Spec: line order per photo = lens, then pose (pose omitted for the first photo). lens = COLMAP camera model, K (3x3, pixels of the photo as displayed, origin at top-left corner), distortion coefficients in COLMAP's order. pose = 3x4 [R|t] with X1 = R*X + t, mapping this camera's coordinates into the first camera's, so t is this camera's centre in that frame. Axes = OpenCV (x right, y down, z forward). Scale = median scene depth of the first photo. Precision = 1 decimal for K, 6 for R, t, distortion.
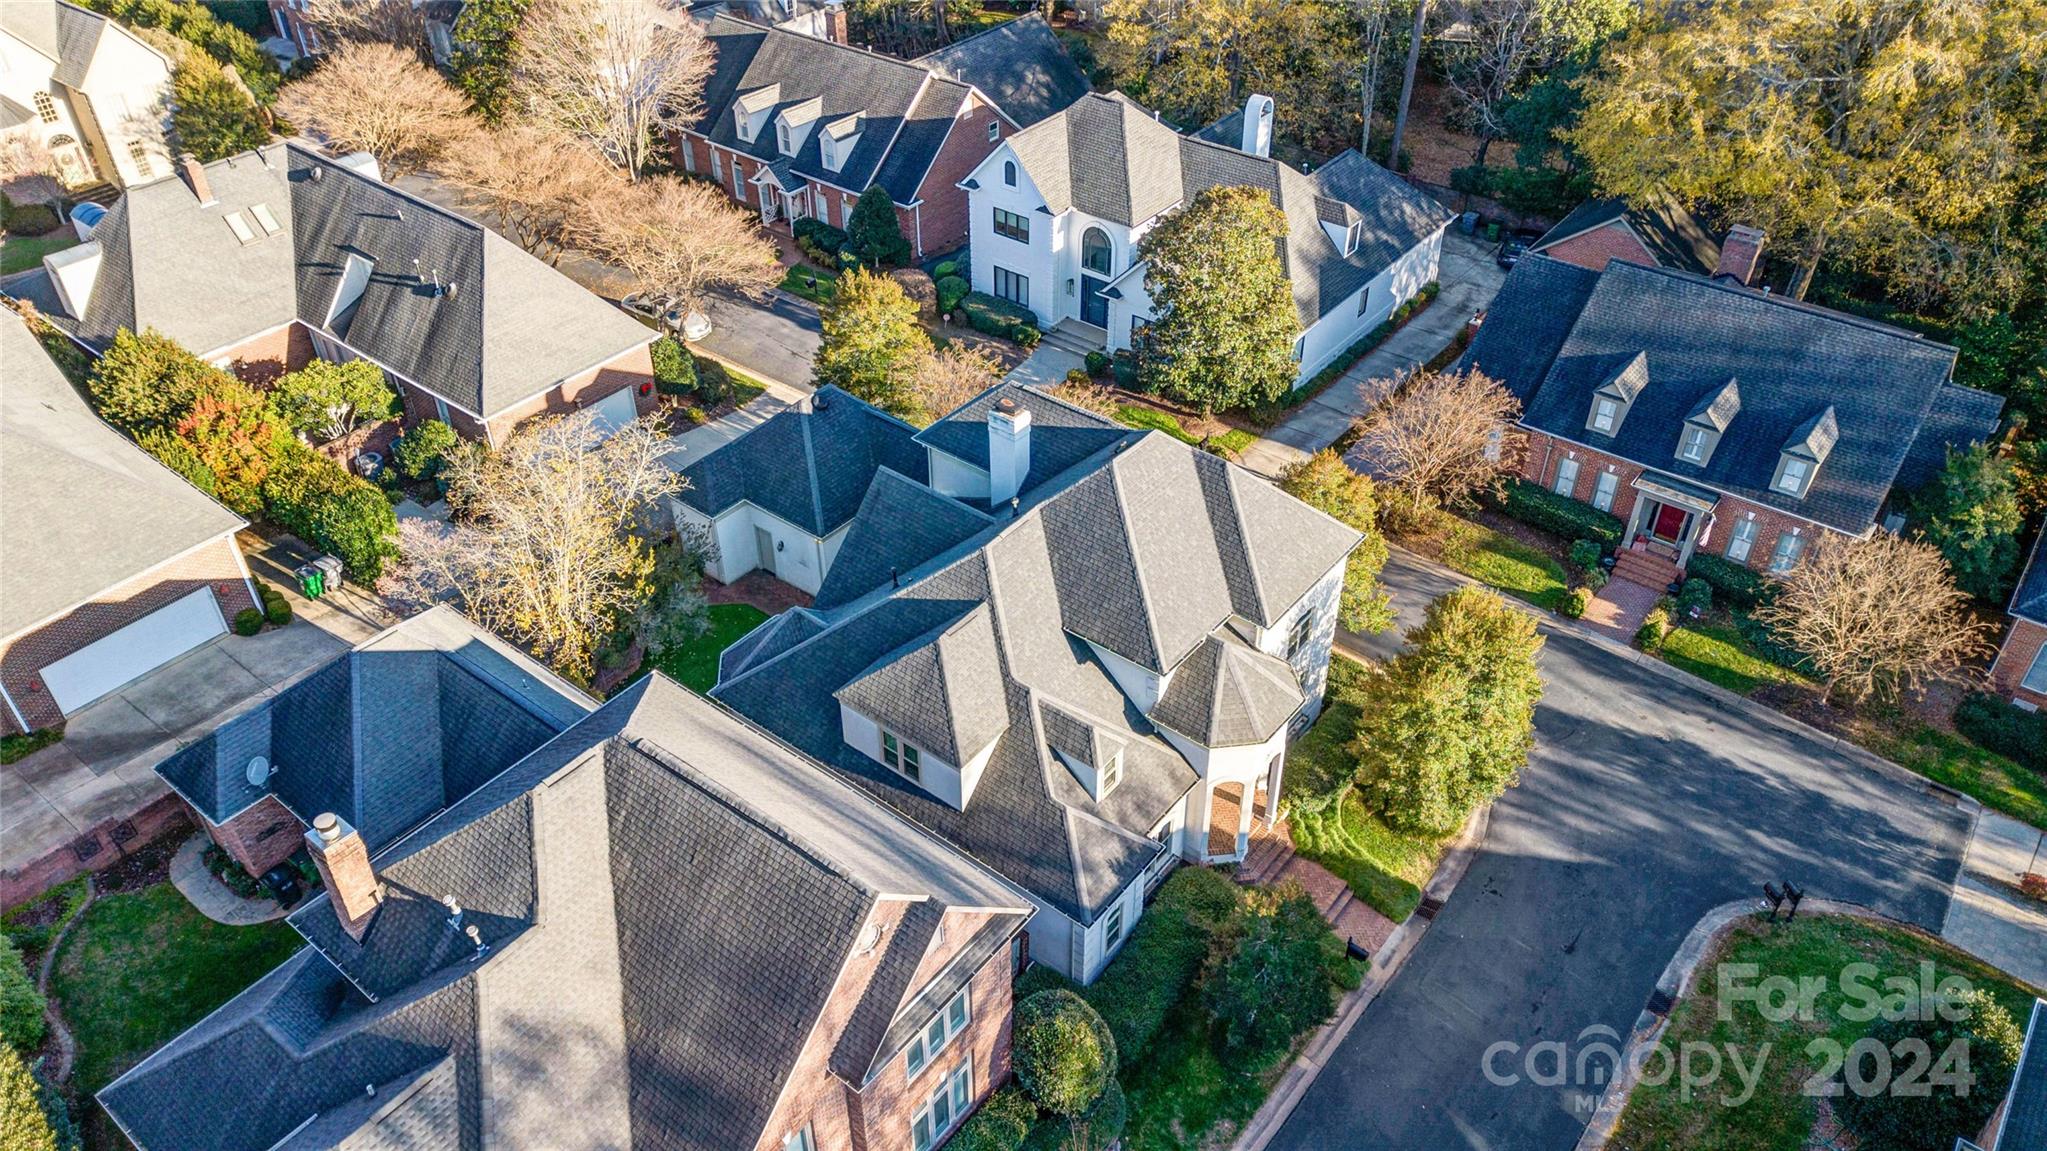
lens RADIAL K [[1483.2, 0, 1023.5], [0, 1483.2, 575.5], [0, 0, 1]] dist [0.065579, 0.001802]
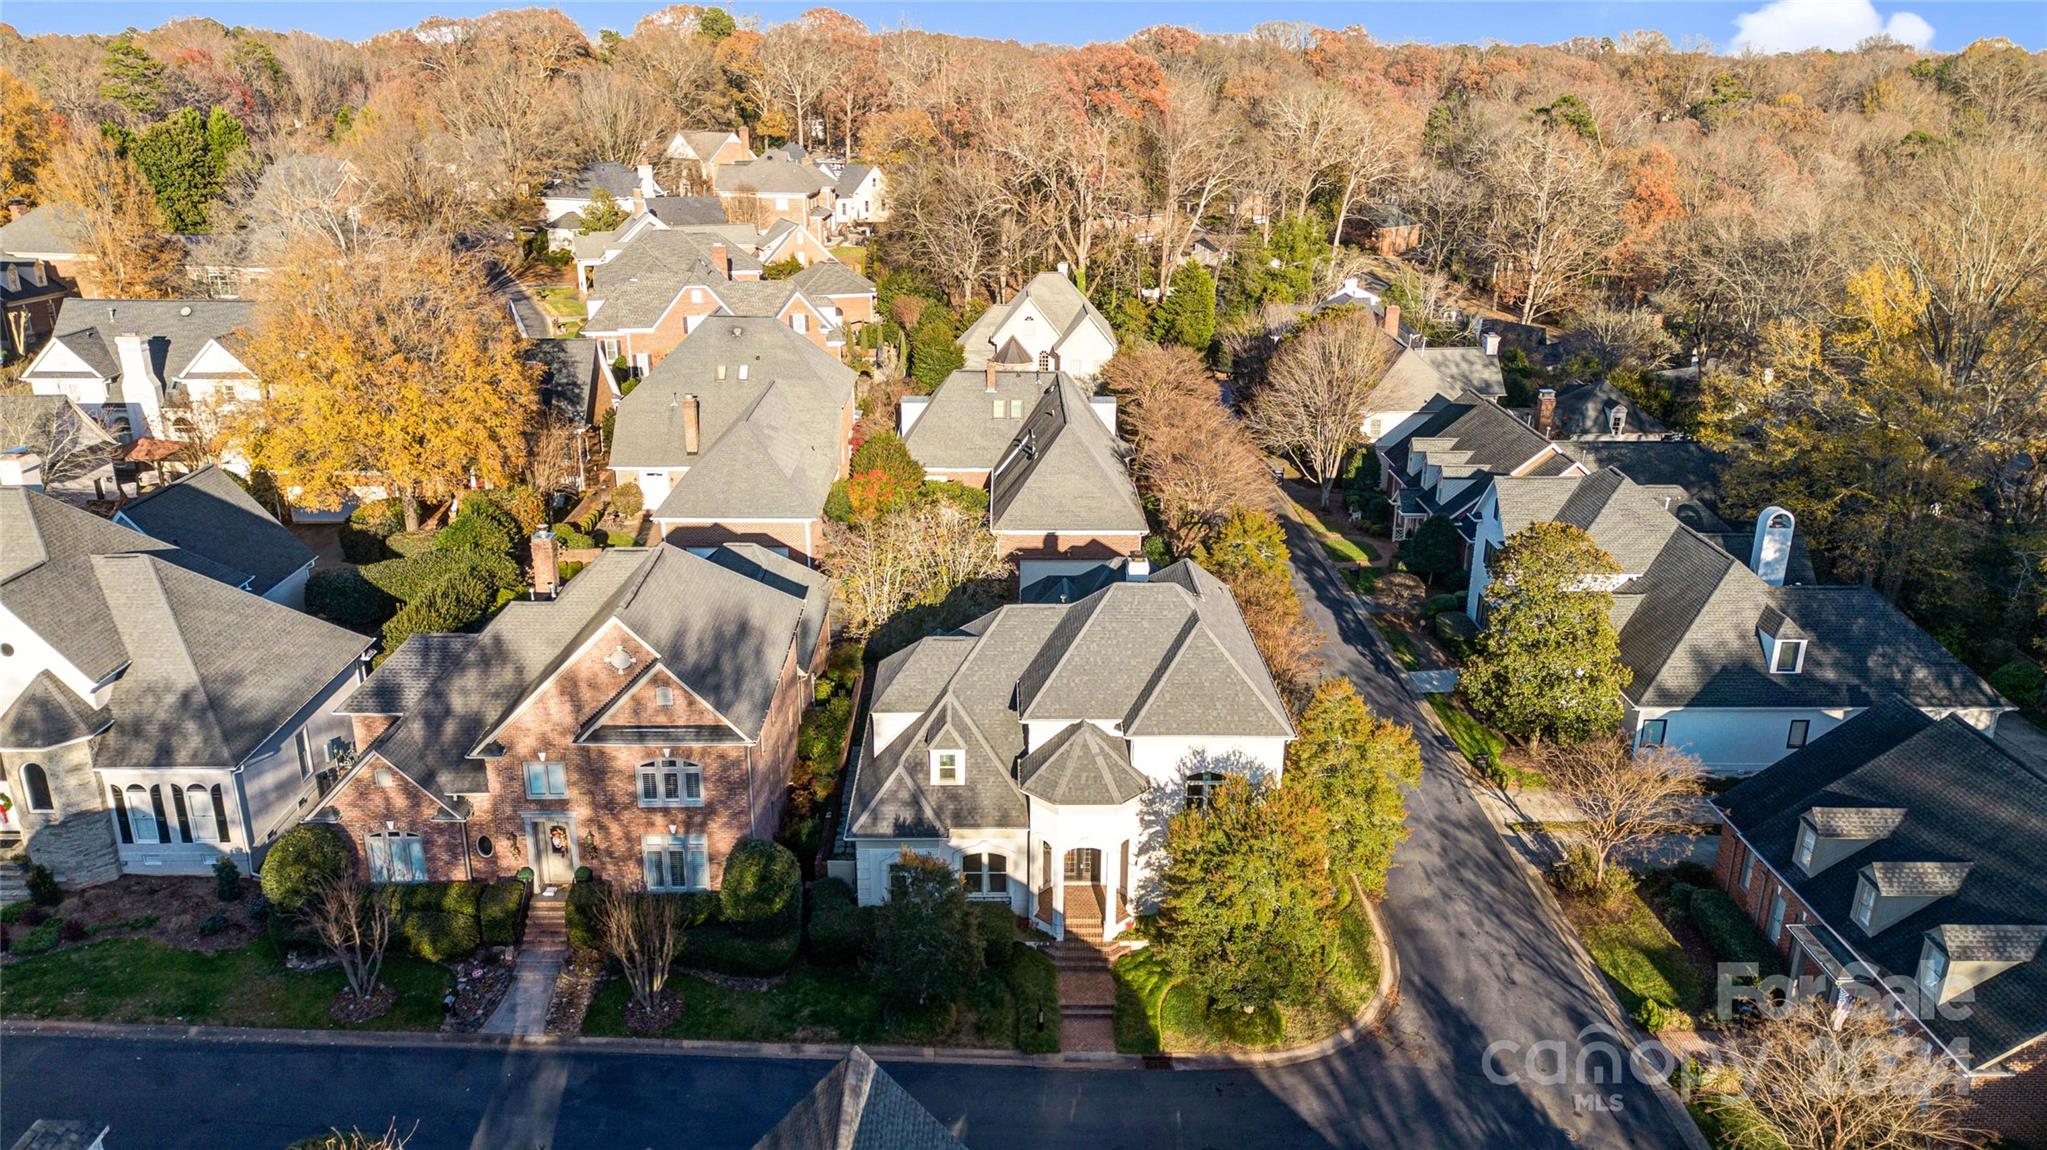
lens RADIAL K [[1493.6, 0, 1023.5], [0, 1493.6, 575.0], [0, 0, 1]] dist [0.103349, -0.002170]
pose [[0.634199, 0.267101, -0.725568, 0.950248], [-0.482022, 0.870326, -0.100931, 0.082026], [0.604522, 0.413750, 0.680708, 0.095910]]
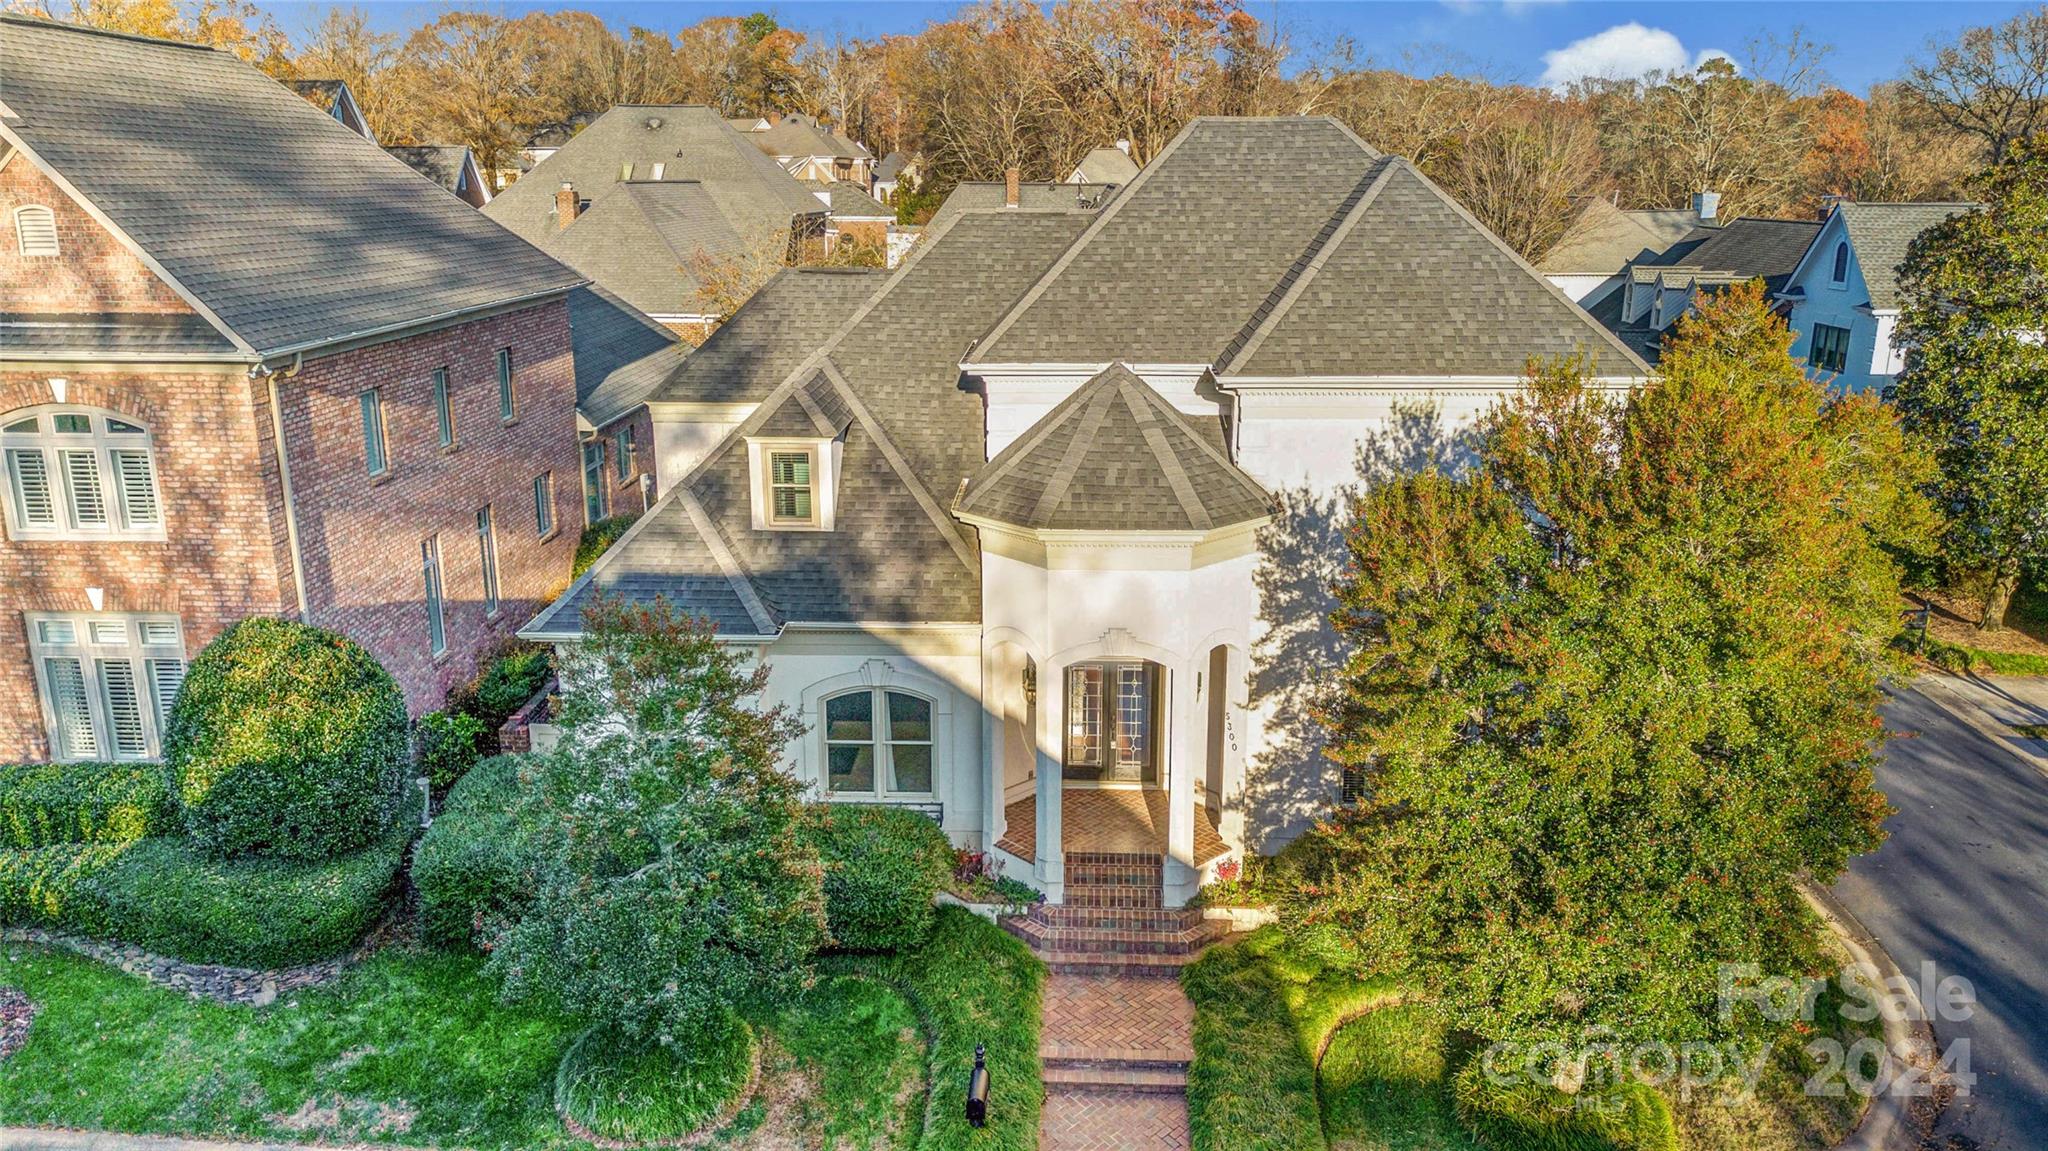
lens RADIAL K [[1455.6, 0, 1024.0], [0, 1455.6, 575.5], [0, 0, 1]] dist [0.026257, 0.000638]
pose [[0.593205, 0.209245, -0.777383, 0.501124], [-0.494477, 0.856717, -0.146726, 0.186502], [0.635295, 0.471437, 0.611676, 0.723369]]
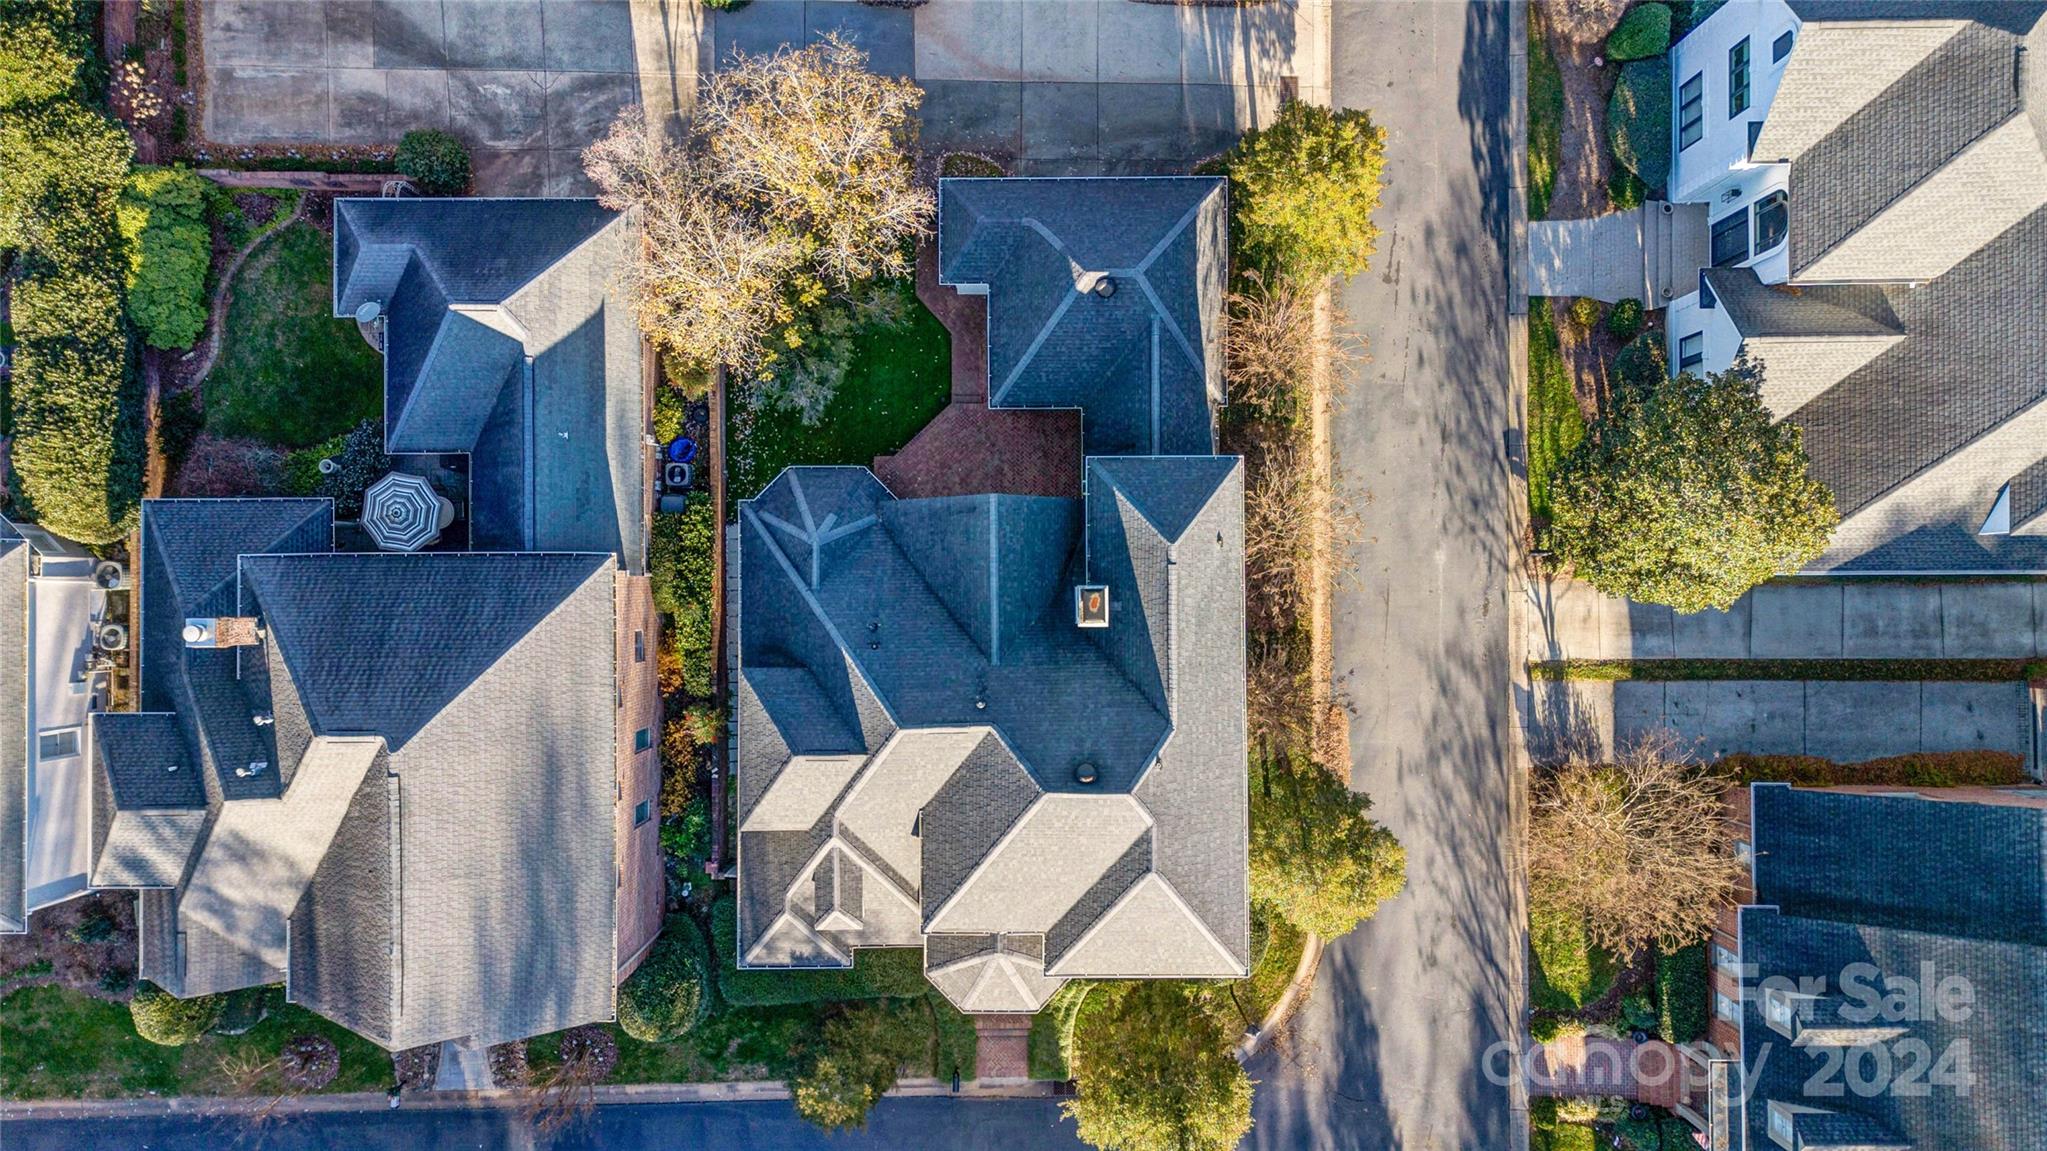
lens RADIAL K [[1483.2, 0, 1023.5], [0, 1483.2, 575.5], [0, 0, 1]] dist [0.065579, 0.001802]
pose [[0.621430, 0.783461, -0.003653, -0.051885], [-0.473578, 0.379341, 0.794874, -0.872247], [0.624138, -0.492229, 0.606764, 0.522248]]
